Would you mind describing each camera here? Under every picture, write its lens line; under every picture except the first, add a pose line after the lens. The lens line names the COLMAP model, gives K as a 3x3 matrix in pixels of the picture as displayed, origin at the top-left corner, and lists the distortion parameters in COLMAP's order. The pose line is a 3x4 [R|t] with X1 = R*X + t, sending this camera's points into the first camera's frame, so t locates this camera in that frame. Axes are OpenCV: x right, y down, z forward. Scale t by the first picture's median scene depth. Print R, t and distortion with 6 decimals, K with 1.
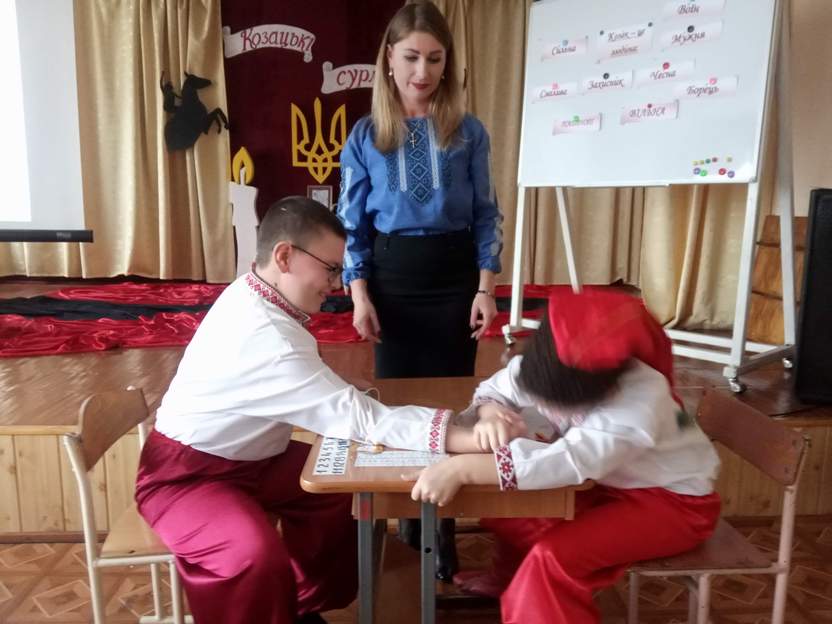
lens RADIAL K [[672.0, 0, 418.3], [0, 672.0, 319.9], [0, 0, 1]] dist [0.083100, -0.147763]
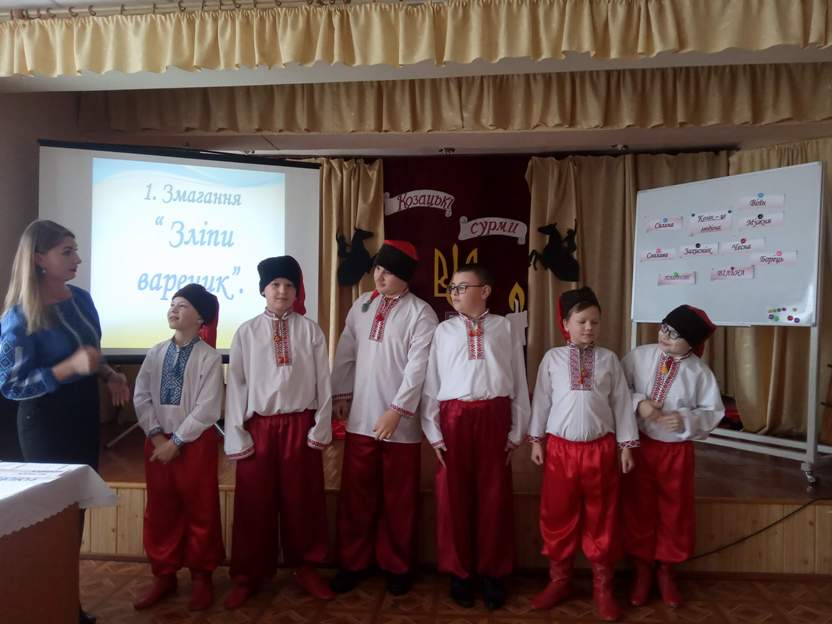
lens RADIAL K [[672.0, 0, 418.3], [0, 672.0, 319.9], [0, 0, 1]] dist [0.083100, -0.147763]
pose [[0.992676, -0.002035, -0.120789, -0.068157], [-0.016243, 0.988530, -0.150147, 0.002084], [0.119709, 0.151009, 0.981257, -0.224145]]
